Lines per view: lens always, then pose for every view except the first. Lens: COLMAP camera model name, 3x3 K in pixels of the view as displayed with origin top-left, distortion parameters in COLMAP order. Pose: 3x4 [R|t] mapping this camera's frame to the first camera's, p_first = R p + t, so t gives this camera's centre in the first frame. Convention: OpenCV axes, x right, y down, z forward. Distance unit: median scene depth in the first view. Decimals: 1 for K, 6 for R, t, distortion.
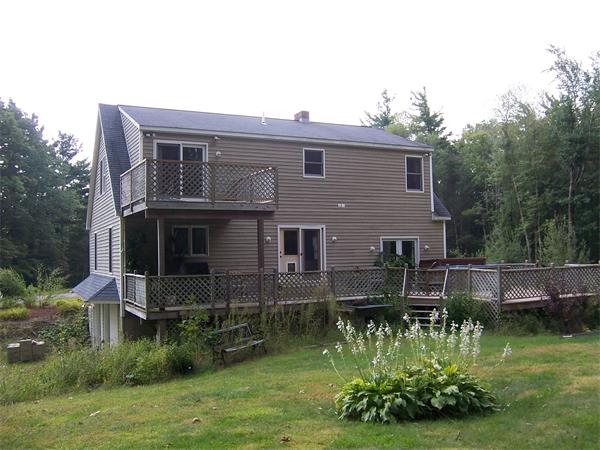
lens RADIAL K [[590.9, 0, 300.0], [0, 590.9, 225.0], [0, 0, 1]] dist [-0.070864, 0.010584]
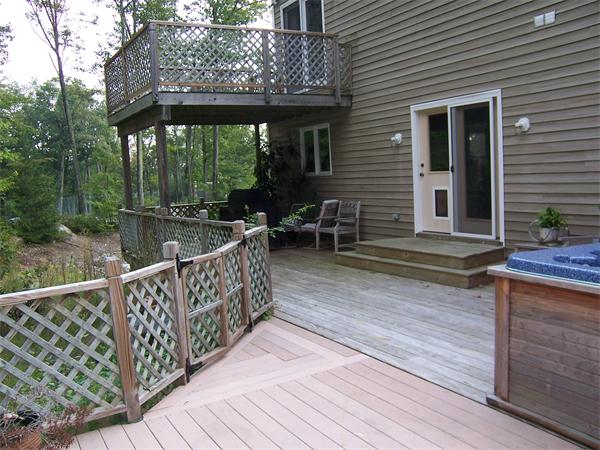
lens RADIAL K [[590.9, 0, 300.0], [0, 590.9, 225.0], [0, 0, 1]] dist [-0.070864, 0.010584]
pose [[0.035473, 0.099447, -0.994410, 0.410814], [0.084427, 0.991181, 0.102135, 0.036950], [0.995798, -0.087578, 0.026764, 0.877919]]
